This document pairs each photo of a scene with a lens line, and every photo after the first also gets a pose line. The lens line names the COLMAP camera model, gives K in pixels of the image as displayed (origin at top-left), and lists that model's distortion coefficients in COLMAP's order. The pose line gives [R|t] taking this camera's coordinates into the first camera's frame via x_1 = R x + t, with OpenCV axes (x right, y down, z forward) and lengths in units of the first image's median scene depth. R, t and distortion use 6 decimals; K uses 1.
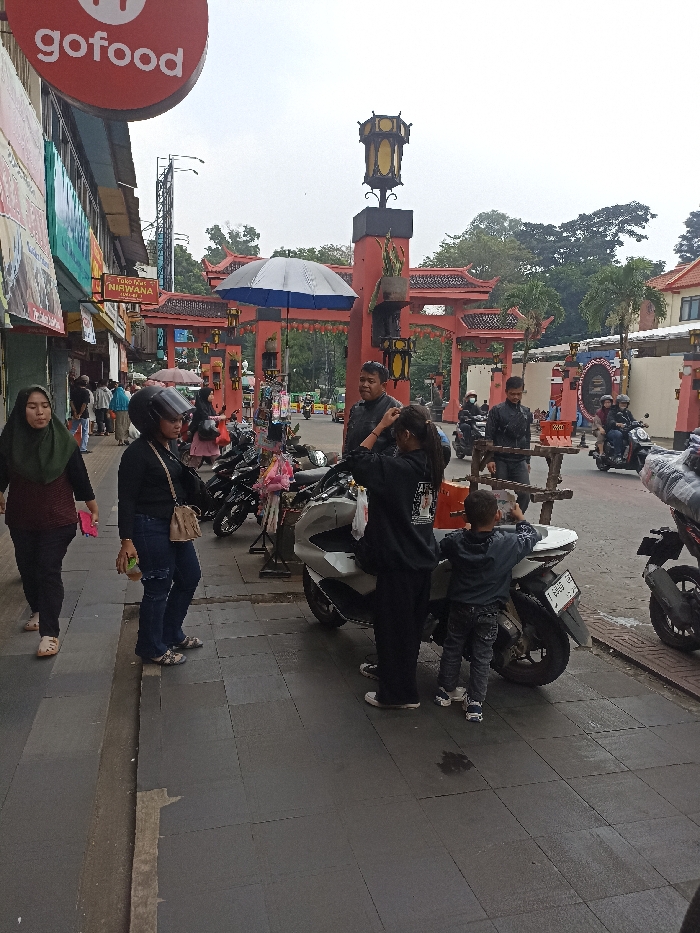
lens RADIAL K [[628.7, 0, 350.0], [0, 628.7, 466.5], [0, 0, 1]] dist [0.001143, -0.004563]
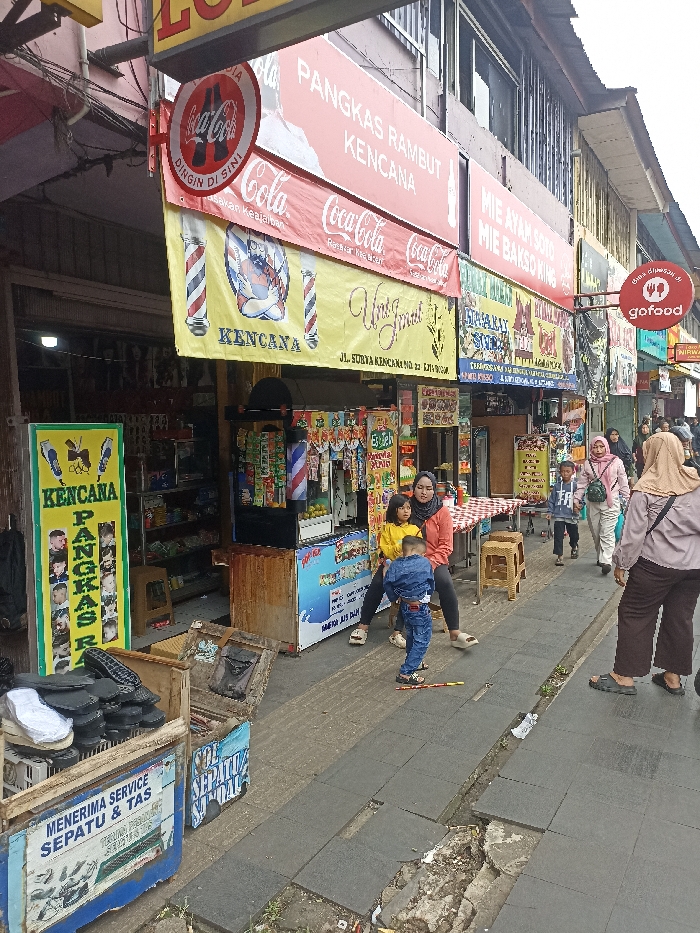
lens RADIAL K [[628.7, 0, 350.0], [0, 628.7, 466.5], [0, 0, 1]] dist [0.001143, -0.004563]
pose [[0.642069, 0.013279, -0.766532, 0.909726], [-0.055271, 0.998050, -0.029006, 0.196100], [0.764652, 0.060991, 0.641551, -1.813062]]
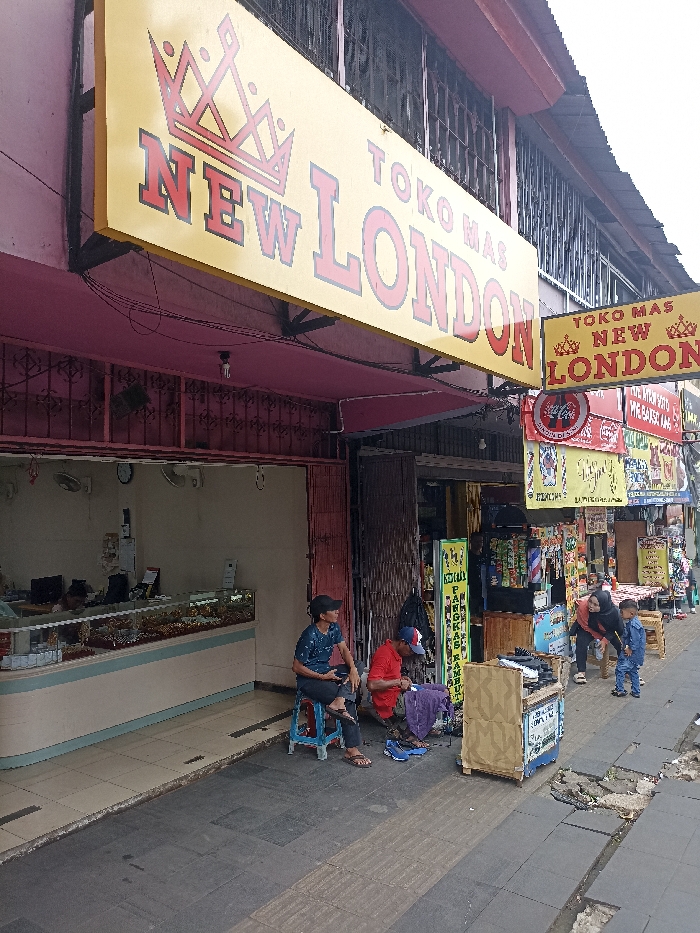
lens RADIAL K [[628.7, 0, 350.0], [0, 628.7, 466.5], [0, 0, 1]] dist [0.001143, -0.004563]
pose [[0.568521, -0.092432, -0.817460, 1.314235], [-0.070973, 0.984453, -0.160674, 0.238780], [0.819602, 0.149364, 0.553122, -2.982376]]
